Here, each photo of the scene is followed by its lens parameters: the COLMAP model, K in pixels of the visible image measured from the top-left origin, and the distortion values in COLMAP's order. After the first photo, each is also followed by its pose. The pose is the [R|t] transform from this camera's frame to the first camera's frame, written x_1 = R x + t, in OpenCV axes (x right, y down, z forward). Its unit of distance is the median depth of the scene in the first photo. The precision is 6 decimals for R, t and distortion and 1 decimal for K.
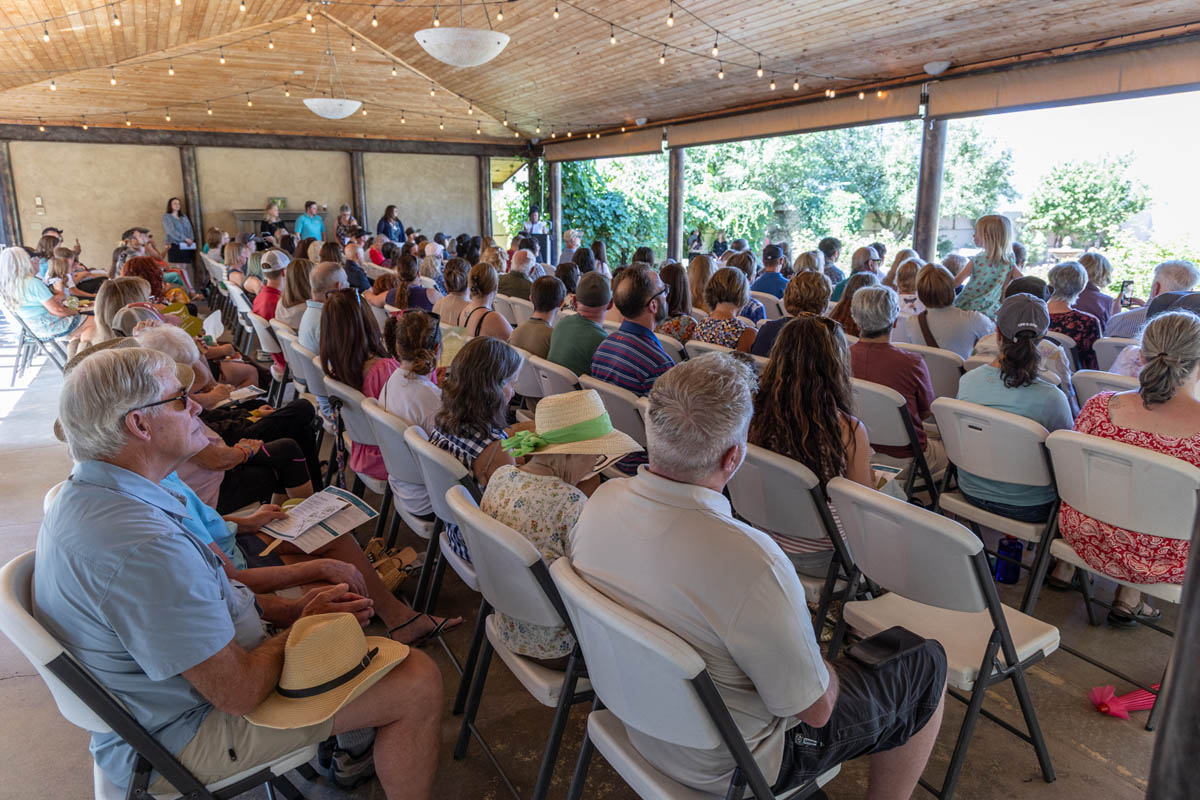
lens RADIAL K [[813.3, 0, 597.7], [0, 813.3, 403.8], [0, 0, 1]] dist [0.001930, -0.001965]
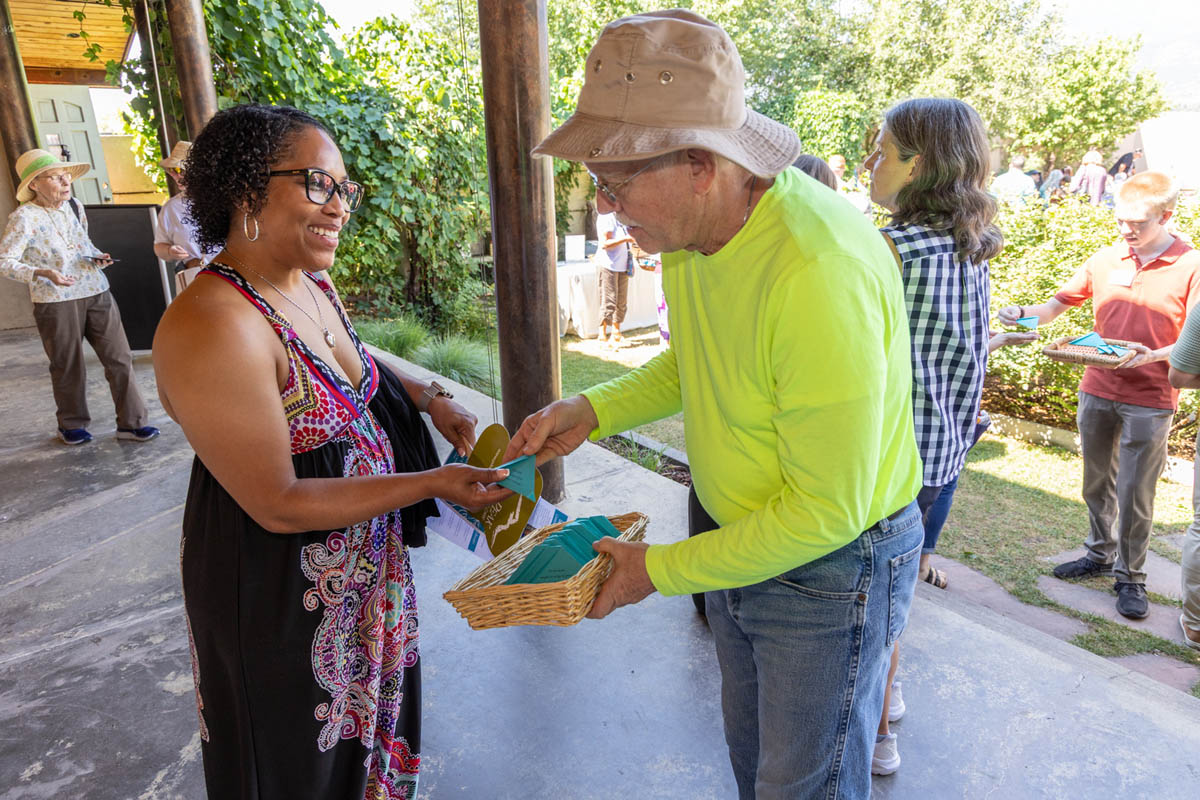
lens RADIAL K [[813.3, 0, 605.1], [0, 813.3, 399.6], [0, 0, 1]] dist [0.001930, -0.001965]
pose [[0.983307, -0.076827, 0.164938, 0.055262], [0.063301, 0.994303, 0.085758, -0.126556], [-0.170587, -0.073886, 0.982569, 0.548166]]
